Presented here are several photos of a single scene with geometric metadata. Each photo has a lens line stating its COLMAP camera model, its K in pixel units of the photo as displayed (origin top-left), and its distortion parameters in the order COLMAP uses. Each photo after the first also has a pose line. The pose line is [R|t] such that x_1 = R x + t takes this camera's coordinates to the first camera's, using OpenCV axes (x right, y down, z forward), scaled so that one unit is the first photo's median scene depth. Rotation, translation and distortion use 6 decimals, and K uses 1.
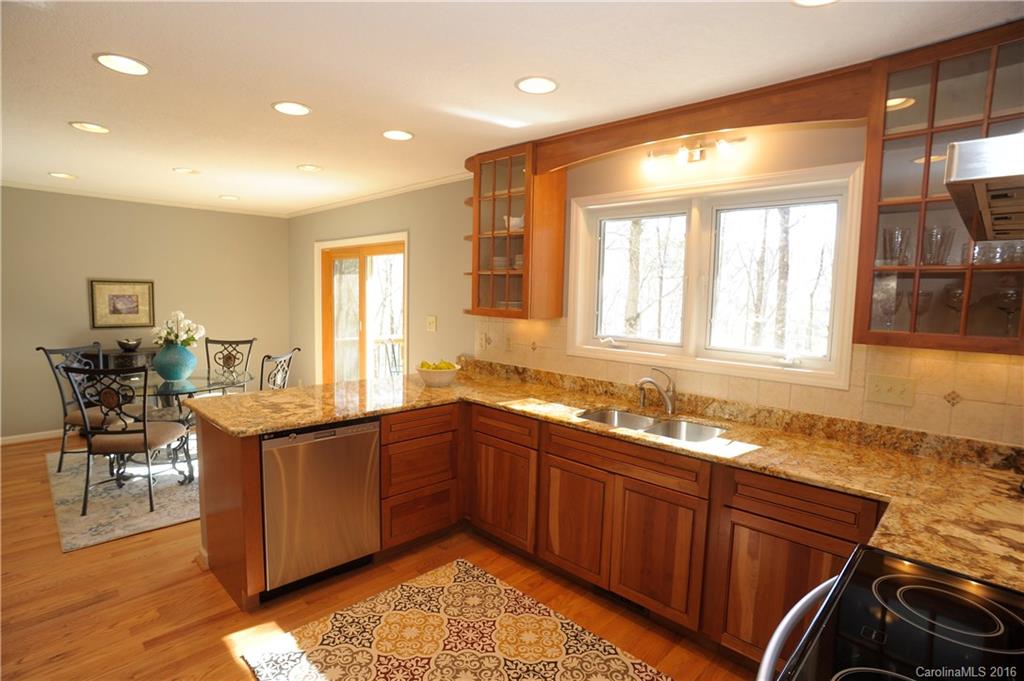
lens RADIAL K [[518.1, 0, 514.1], [0, 518.1, 341.3], [0, 0, 1]] dist [-0.086825, 0.048879]
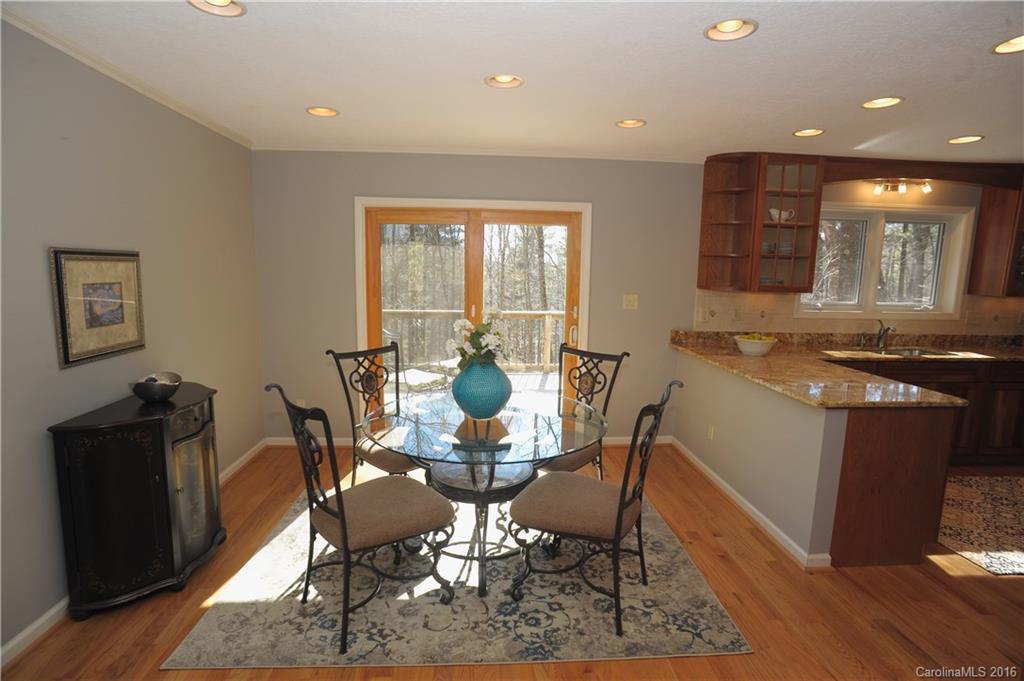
lens RADIAL K [[518.1, 0, 514.1], [0, 518.1, 341.3], [0, 0, 1]] dist [-0.086825, 0.048879]
pose [[0.665734, -0.120048, 0.736469, -1.340819], [0.067576, 0.992618, 0.100716, -0.094223], [-0.743123, -0.017283, 0.668931, 0.653773]]
